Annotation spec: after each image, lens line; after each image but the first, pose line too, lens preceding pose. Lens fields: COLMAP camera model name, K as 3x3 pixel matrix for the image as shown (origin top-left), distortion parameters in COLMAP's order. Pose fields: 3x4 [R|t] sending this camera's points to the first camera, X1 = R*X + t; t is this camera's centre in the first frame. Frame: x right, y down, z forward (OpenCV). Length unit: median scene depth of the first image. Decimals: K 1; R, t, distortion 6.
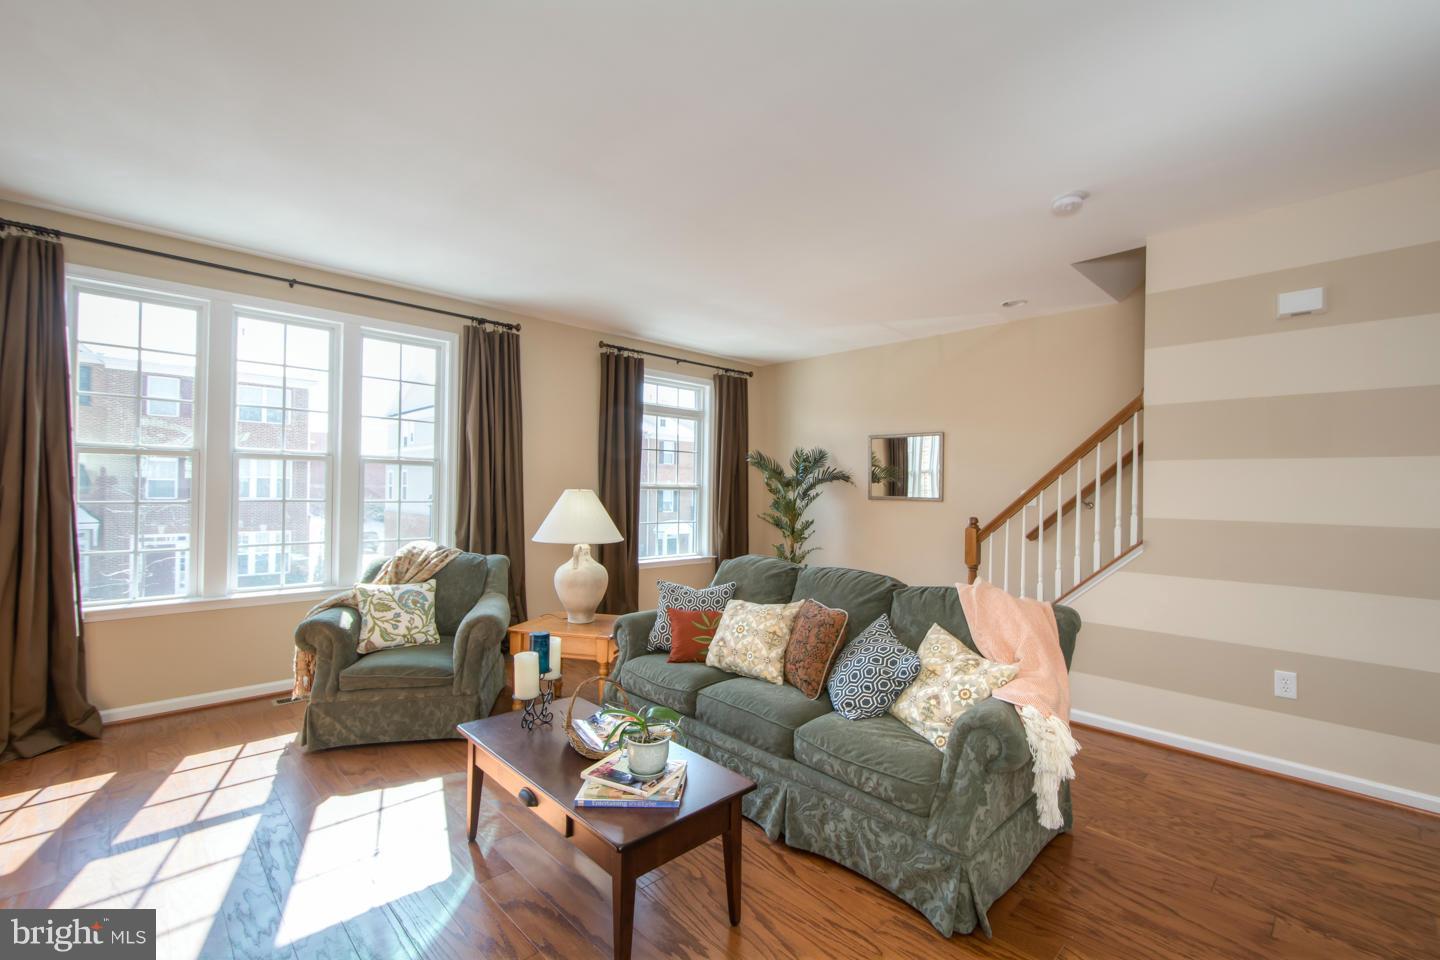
lens RADIAL K [[640.5, 0, 728.7], [0, 640.5, 480.8], [0, 0, 1]] dist [-0.001335, 0.000546]
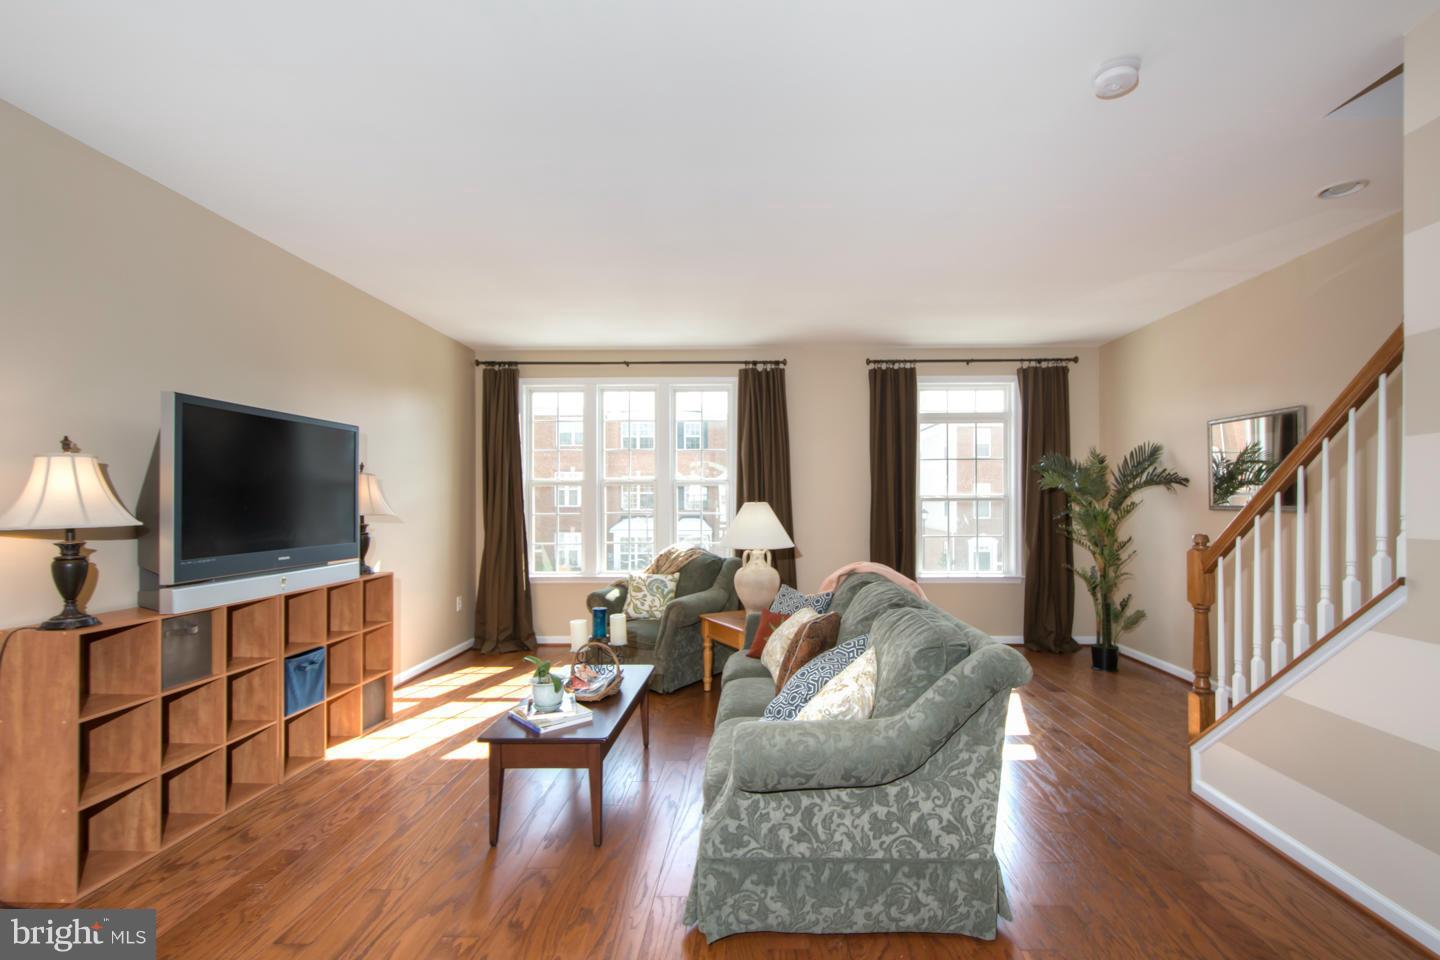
lens RADIAL K [[640.5, 0, 704.1], [0, 640.5, 499.6], [0, 0, 1]] dist [-0.001335, 0.000546]
pose [[0.676370, -0.018912, -0.736319, 0.430557], [0.021539, 0.999751, -0.005893, 0.010444], [0.736247, -0.011874, 0.676609, 0.122161]]
